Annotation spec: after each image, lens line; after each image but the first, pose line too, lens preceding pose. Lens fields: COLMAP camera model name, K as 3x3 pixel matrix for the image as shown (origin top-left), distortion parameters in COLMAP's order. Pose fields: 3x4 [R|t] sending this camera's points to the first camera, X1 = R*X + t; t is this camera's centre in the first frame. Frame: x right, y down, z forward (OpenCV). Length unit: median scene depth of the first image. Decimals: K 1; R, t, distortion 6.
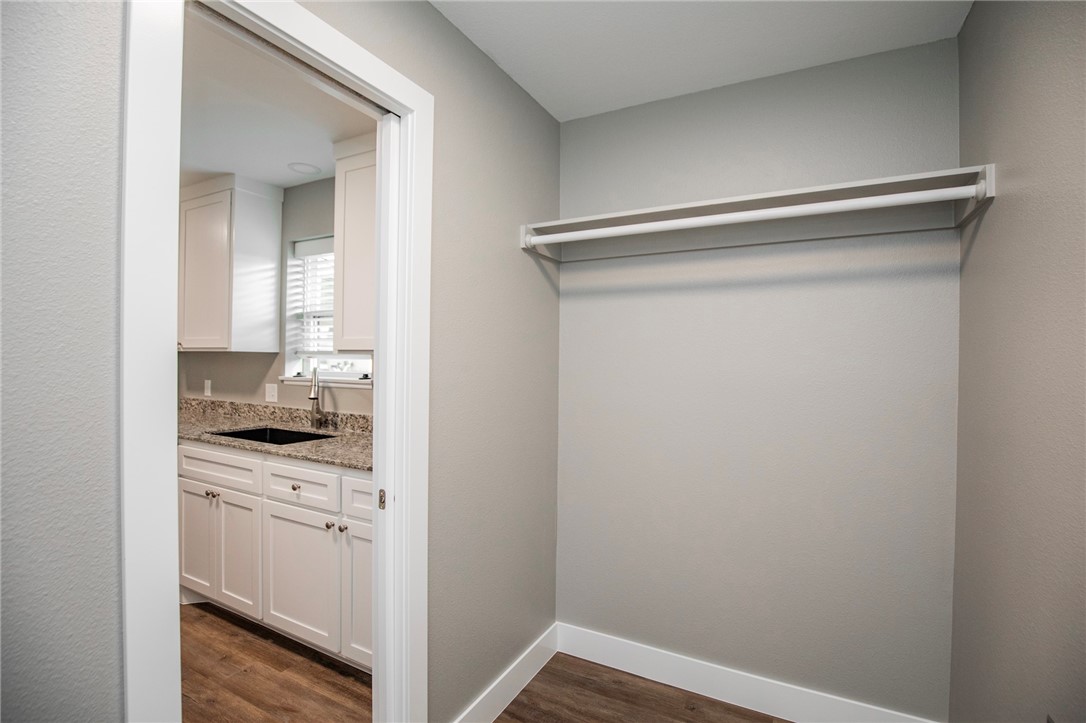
lens RADIAL K [[504.2, 0, 551.4], [0, 504.2, 357.6], [0, 0, 1]] dist [-0.028752, 0.000887]
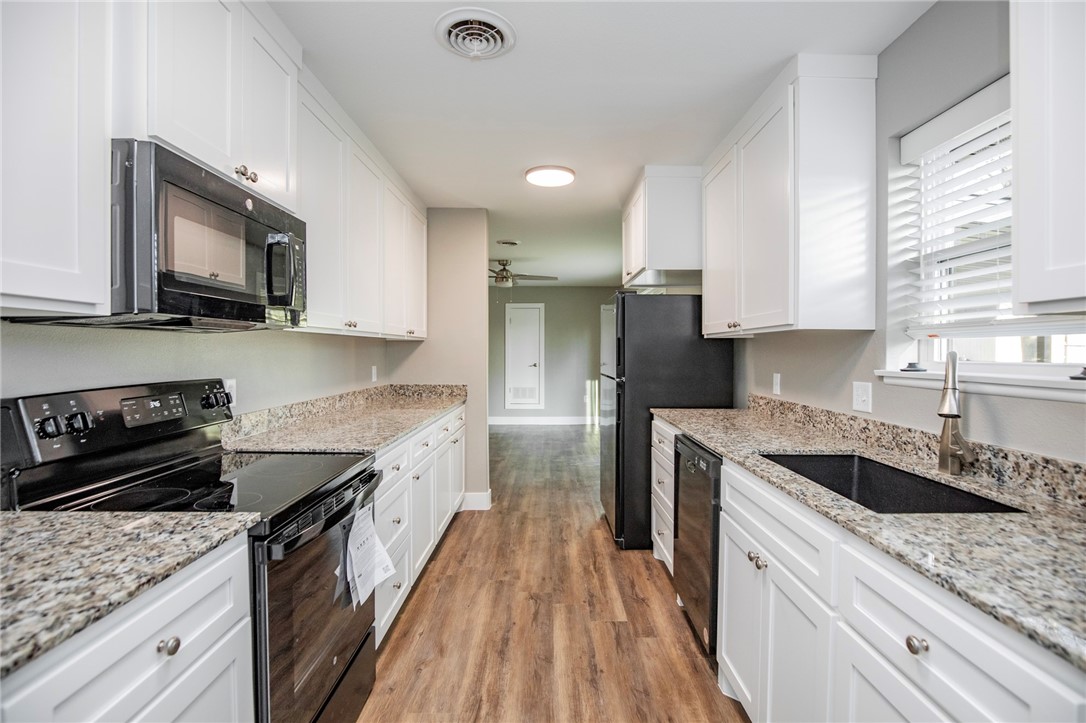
lens RADIAL K [[504.2, 0, 551.4], [0, 504.2, 357.6], [0, 0, 1]] dist [-0.028752, 0.000887]
pose [[0.478340, 0.000839, -0.878174, -0.209536], [0.004958, 0.999981, 0.003656, 0.019287], [0.878161, -0.006103, 0.478327, 0.380501]]
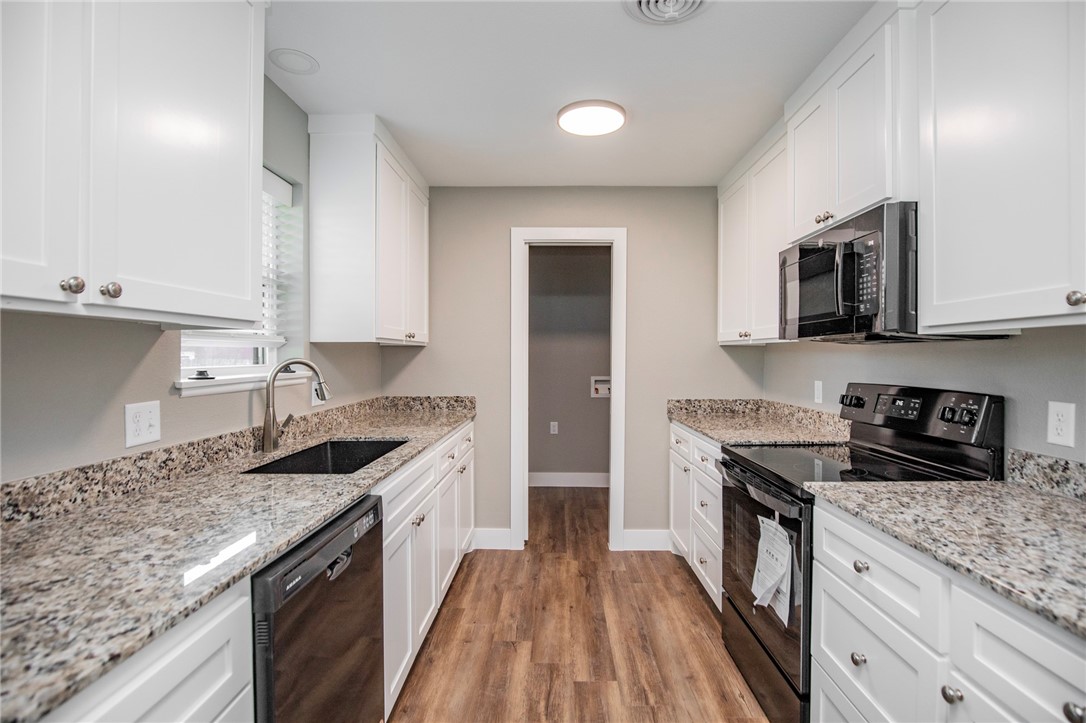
lens RADIAL K [[504.2, 0, 551.4], [0, 504.2, 357.6], [0, 0, 1]] dist [-0.028752, 0.000887]
pose [[-0.462964, -0.014396, 0.886260, -1.130104], [-0.007660, 0.999896, 0.012241, 0.006443], [-0.886344, -0.001122, -0.463026, 0.906001]]
